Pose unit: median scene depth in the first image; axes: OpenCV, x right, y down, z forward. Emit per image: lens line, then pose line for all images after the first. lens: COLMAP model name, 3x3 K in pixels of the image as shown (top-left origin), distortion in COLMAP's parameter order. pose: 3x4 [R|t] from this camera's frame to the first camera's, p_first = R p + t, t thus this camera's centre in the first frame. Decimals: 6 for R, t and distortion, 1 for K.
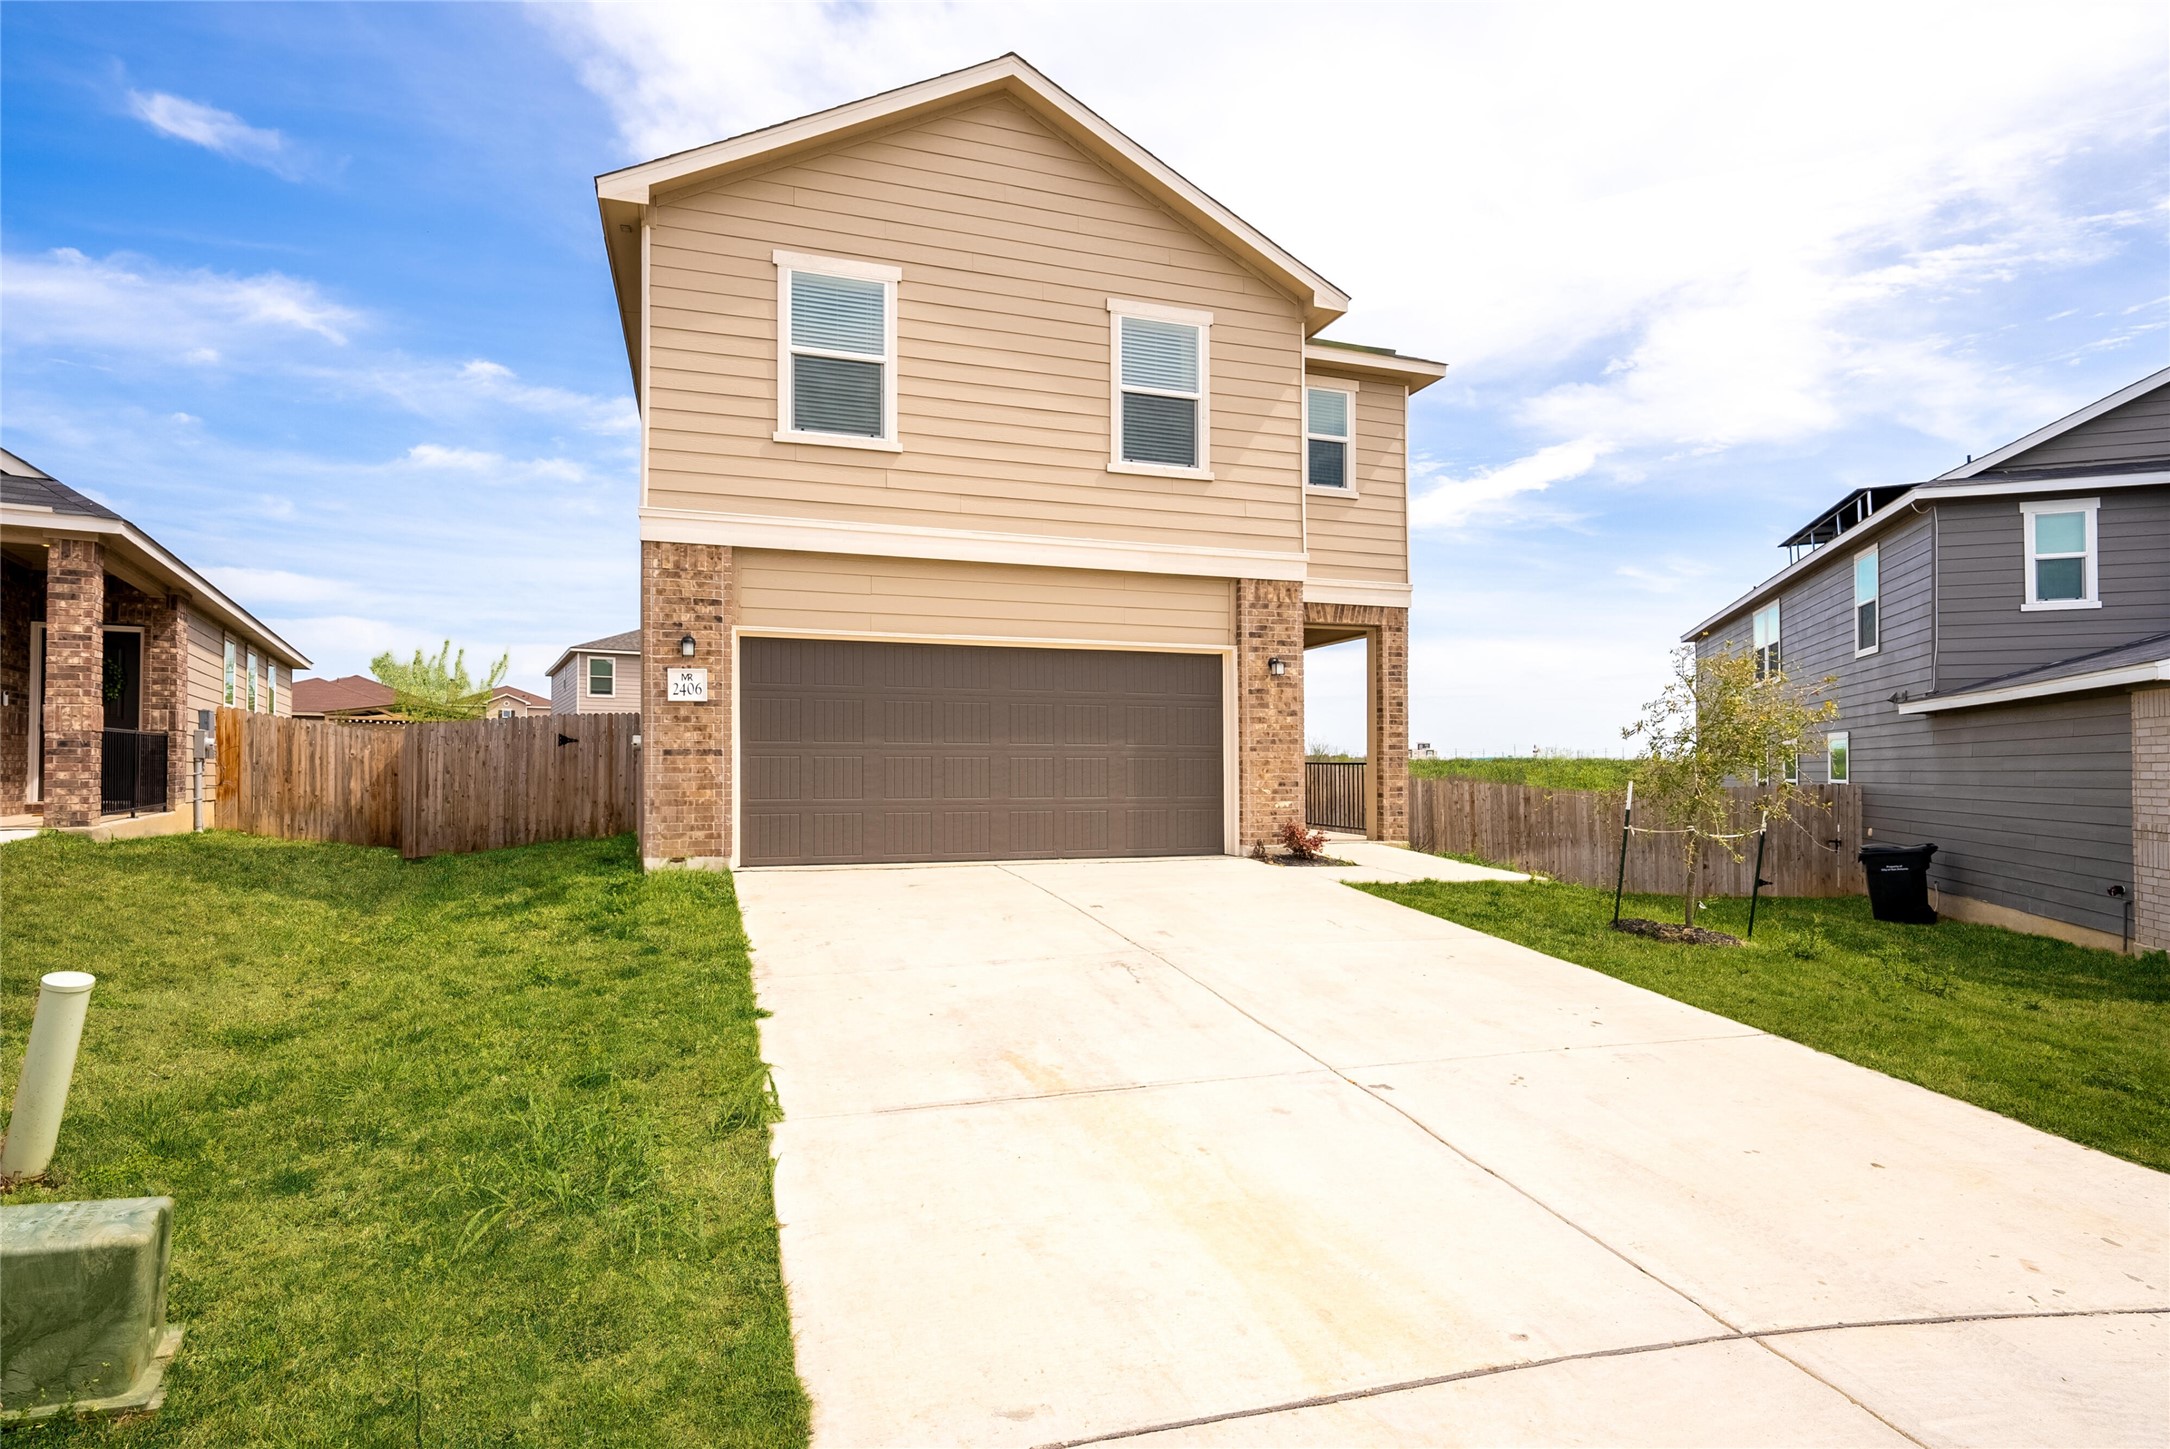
lens RADIAL K [[1126.3, 0, 1122.0], [0, 1126.3, 734.3], [0, 0, 1]] dist [0.014900, -0.000552]
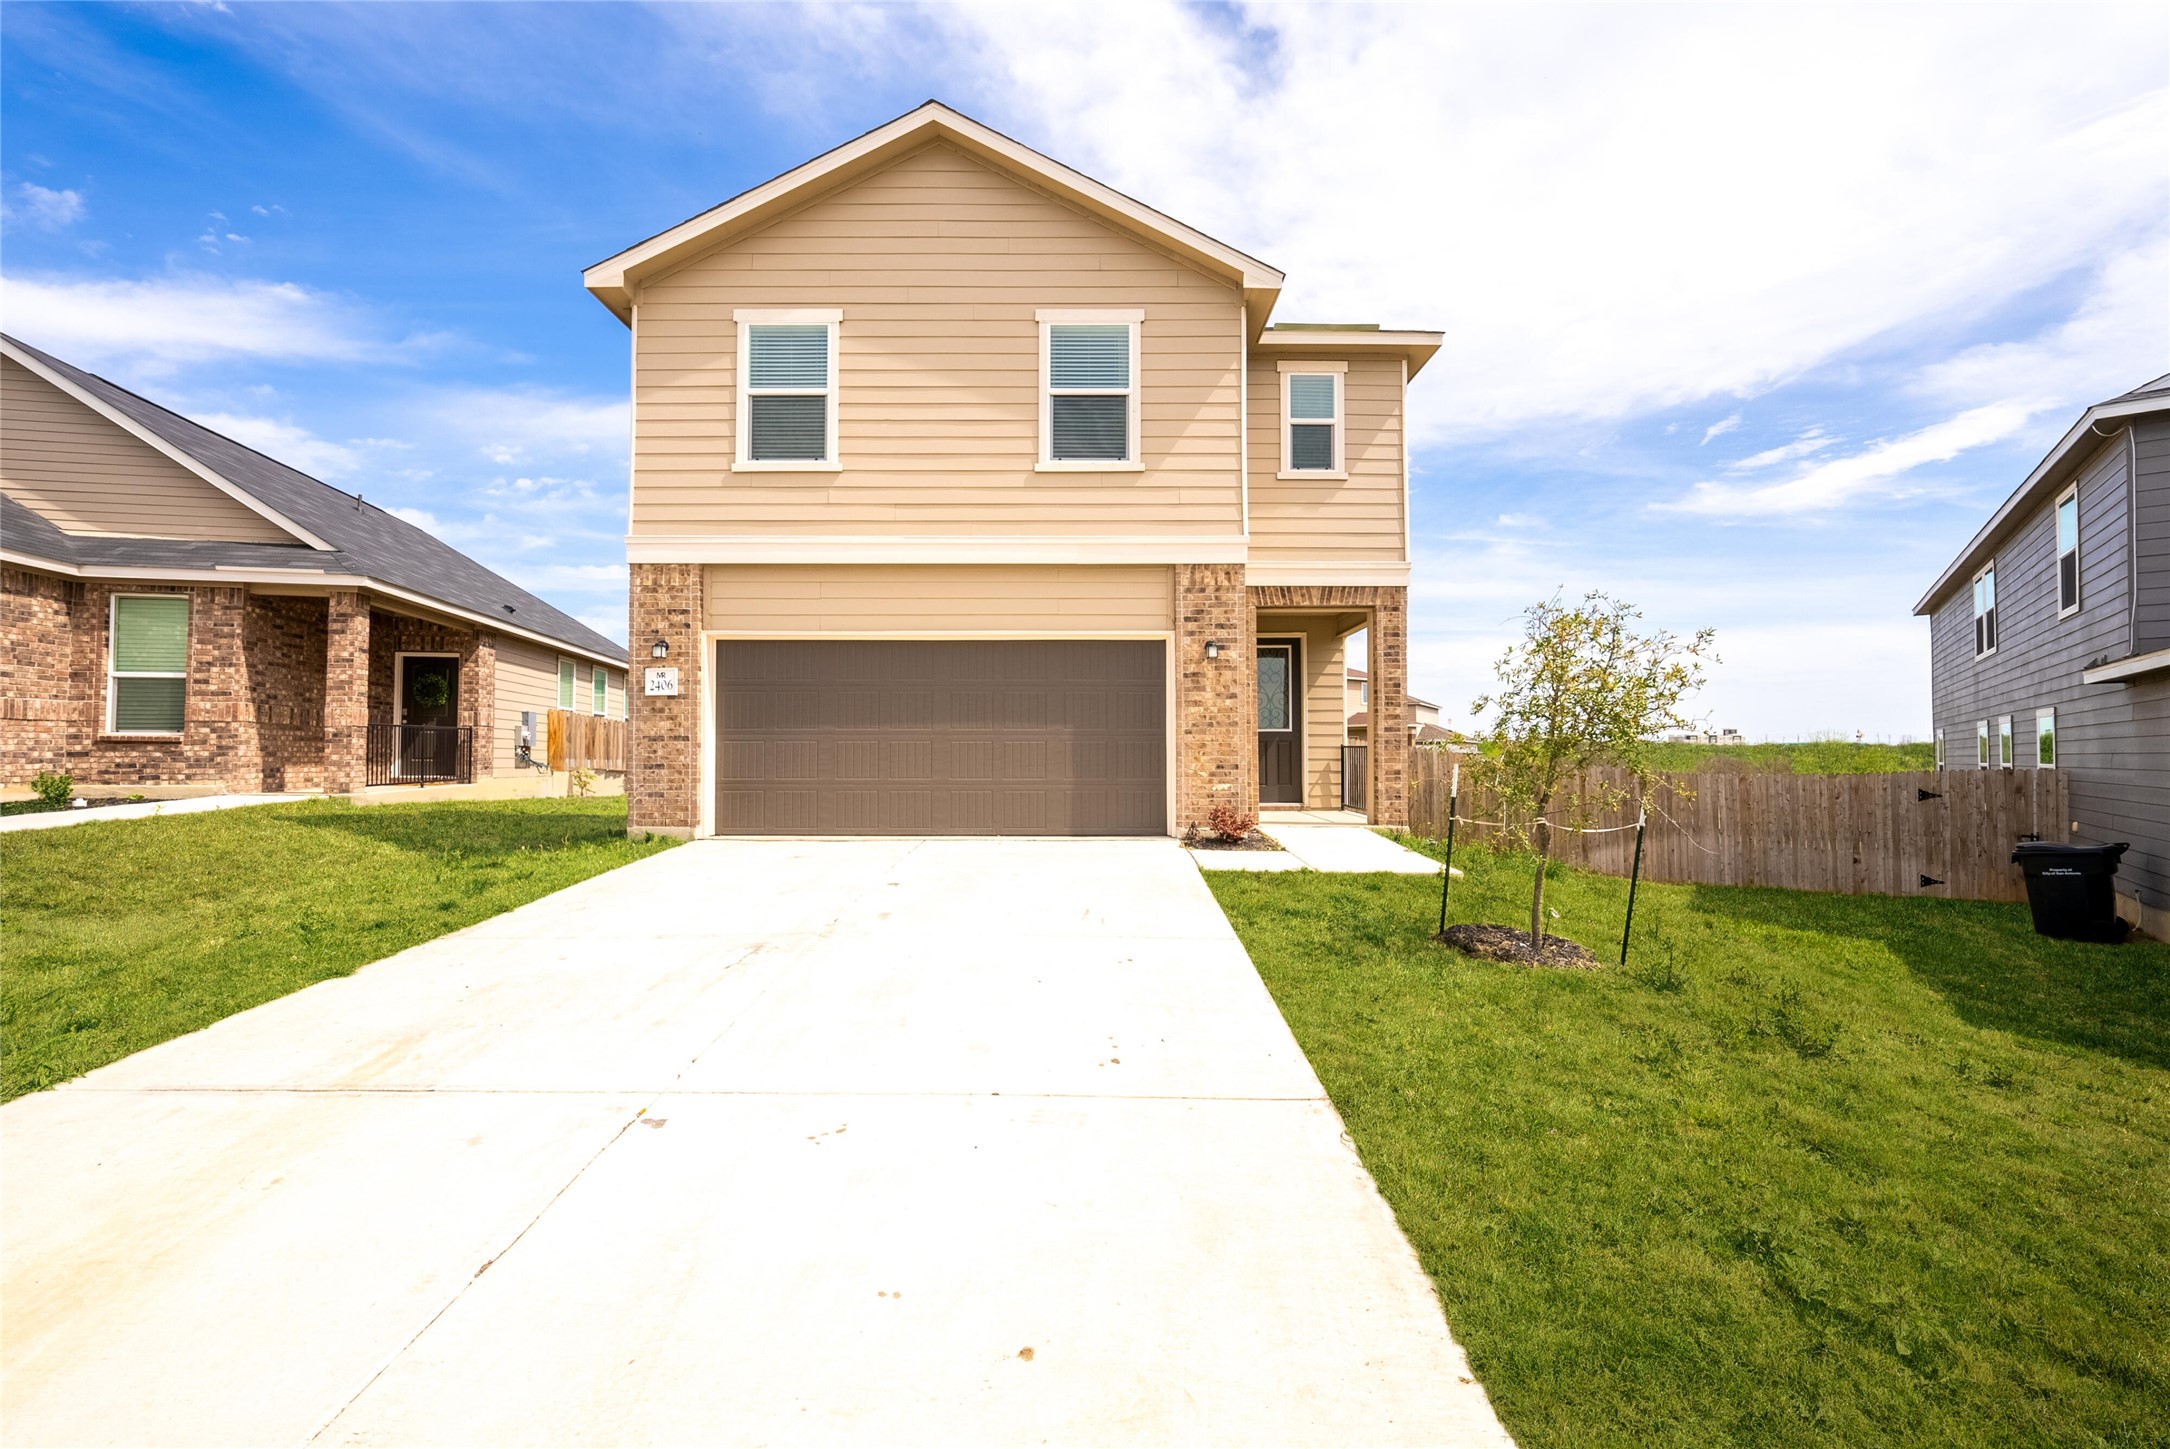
lens RADIAL K [[940.2, 0, 1090.8], [0, 940.2, 718.9], [0, 0, 1]] dist [-0.003035, 0.000204]
pose [[0.946930, -0.013256, -0.321167, 0.308228], [0.011032, 0.999901, -0.008744, 0.007775], [0.321251, 0.004737, 0.946982, 0.174162]]
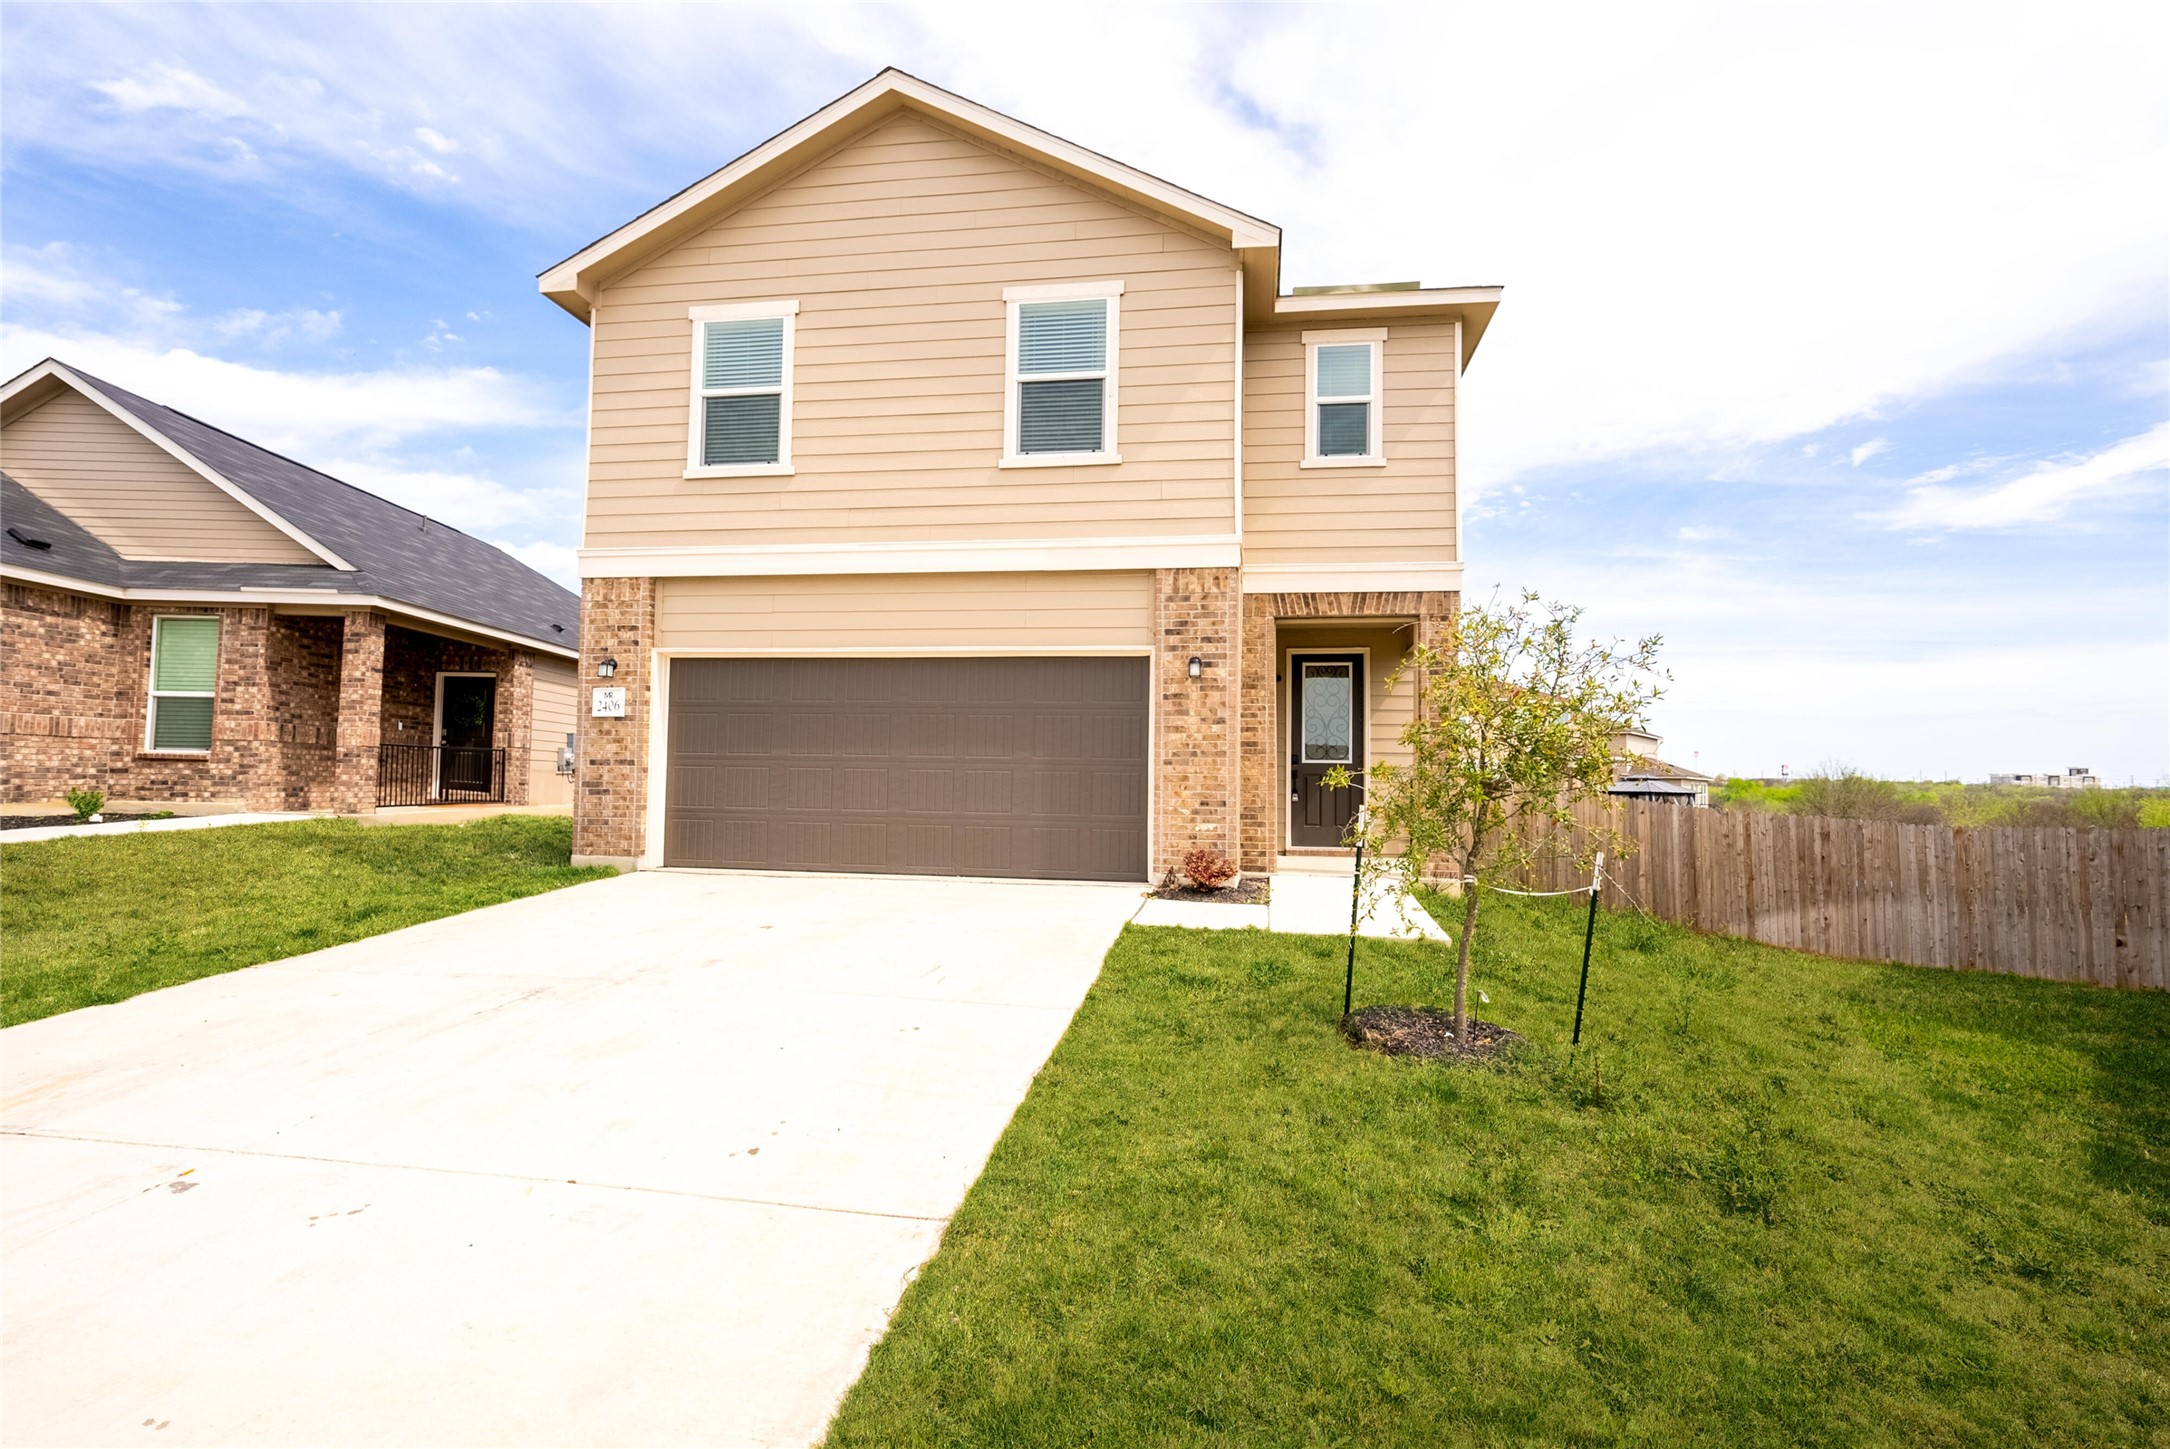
lens RADIAL K [[1036.4, 0, 1085.0], [0, 1036.4, 724.5], [0, 0, 1]] dist [0.001285, 0.001326]
pose [[0.882948, -0.013944, -0.469264, 0.442119], [-0.000312, 0.999541, -0.030286, 0.008266], [0.469471, 0.026888, 0.882539, 0.262876]]
